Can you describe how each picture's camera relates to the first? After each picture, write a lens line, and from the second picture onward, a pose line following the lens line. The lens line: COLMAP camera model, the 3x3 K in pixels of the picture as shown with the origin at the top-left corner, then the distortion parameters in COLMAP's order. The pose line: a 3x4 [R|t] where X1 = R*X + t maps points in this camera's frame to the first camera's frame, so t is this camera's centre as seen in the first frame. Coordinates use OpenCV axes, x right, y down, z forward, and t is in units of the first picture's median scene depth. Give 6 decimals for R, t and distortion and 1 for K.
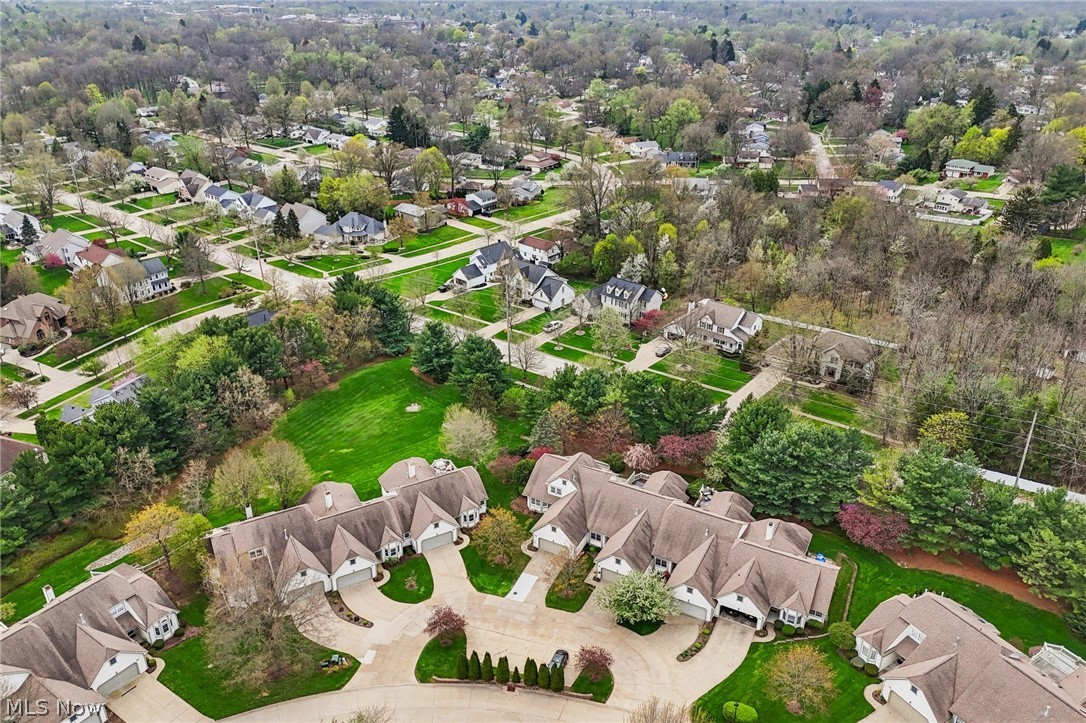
lens RADIAL K [[801.8, 0, 539.5], [0, 801.8, 358.3], [0, 0, 1]] dist [0.106653, -0.124304]
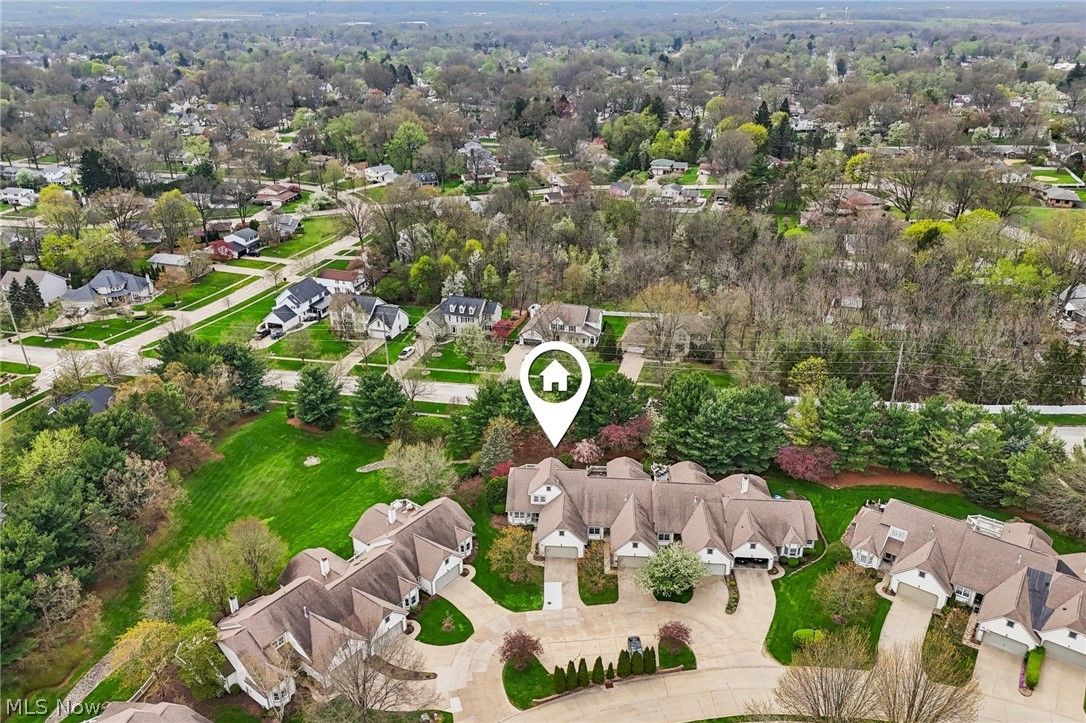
lens RADIAL K [[801.8, 0, 539.5], [0, 801.8, 358.3], [0, 0, 1]] dist [0.106653, -0.124304]
pose [[0.914502, -0.174277, 0.365121, -0.192911], [0.184073, 0.982879, 0.008101, -0.011541], [-0.360282, 0.059800, 0.930925, 0.022971]]
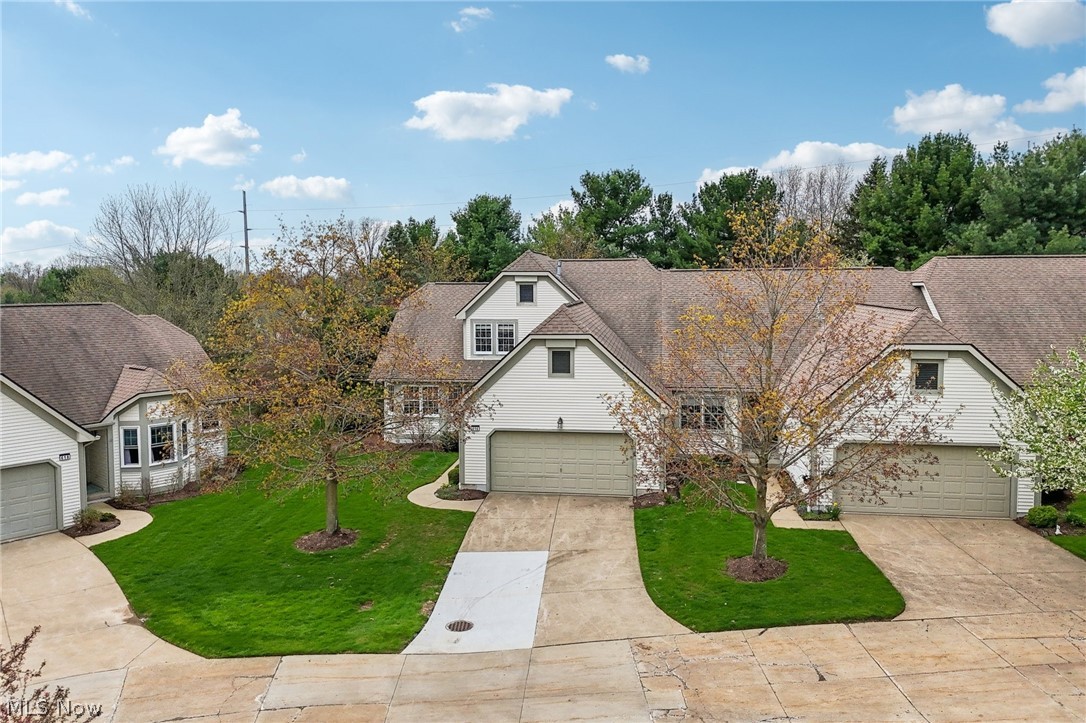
lens RADIAL K [[801.8, 0, 539.5], [0, 801.8, 358.3], [0, 0, 1]] dist [0.106653, -0.124304]
pose [[0.939657, -0.038477, 0.339946, -0.036651], [0.156591, 0.931832, -0.327367, 0.159799], [-0.304176, 0.360846, 0.881628, 0.448776]]
